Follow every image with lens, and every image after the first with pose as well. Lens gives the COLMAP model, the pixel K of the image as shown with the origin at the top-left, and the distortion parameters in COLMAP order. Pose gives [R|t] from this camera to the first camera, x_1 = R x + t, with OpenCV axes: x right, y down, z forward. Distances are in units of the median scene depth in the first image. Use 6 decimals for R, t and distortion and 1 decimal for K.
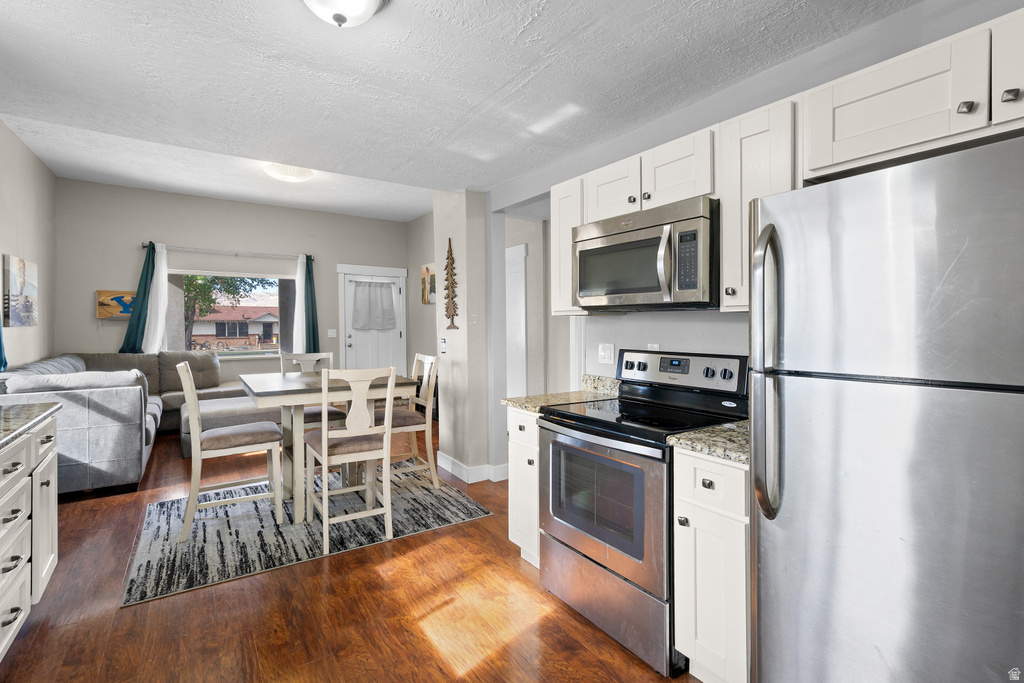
lens RADIAL K [[465.1, 0, 513.3], [0, 465.1, 332.4], [0, 0, 1]] dist [0.002733, 0.000436]
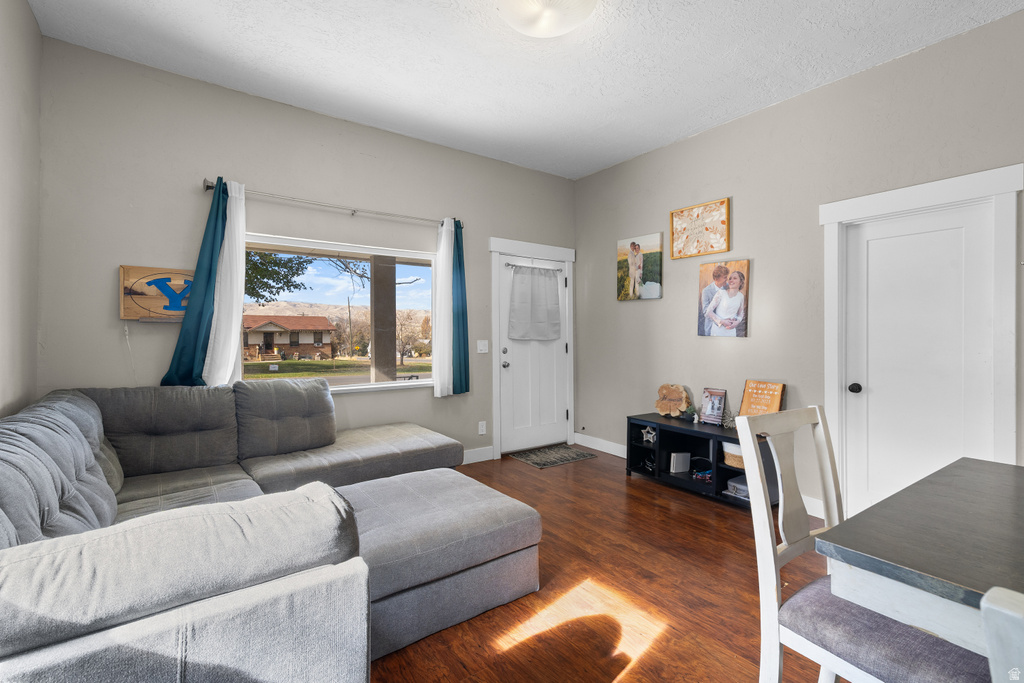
lens RADIAL K [[465.1, 0, 513.3], [0, 465.1, 332.4], [0, 0, 1]] dist [0.002733, 0.000436]
pose [[0.999838, 0.000392, 0.017970, -0.826716], [-0.000012, 0.999776, -0.021166, -0.008188], [-0.017974, 0.021162, 0.999614, 0.843241]]
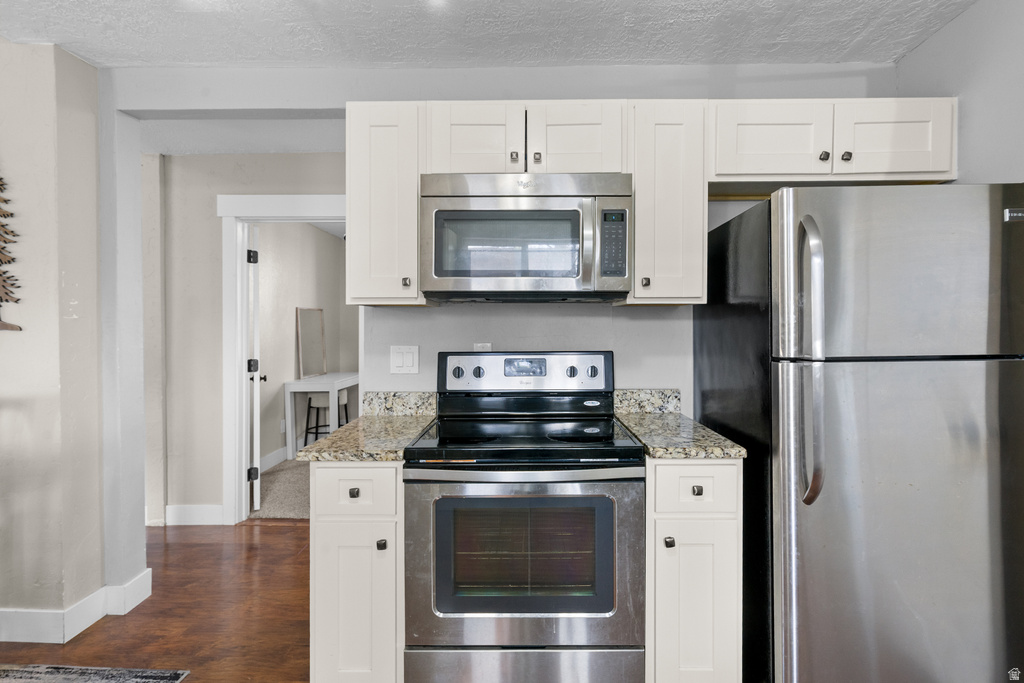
lens RADIAL K [[482.8, 0, 532.8], [0, 482.8, 330.7], [0, 0, 1]] dist [-0.001449, -0.000044]
pose [[0.580112, -0.011664, 0.814453, -0.220859], [0.018830, 0.999822, 0.000907, 0.002493], [-0.814319, 0.014809, 0.580228, 0.293269]]
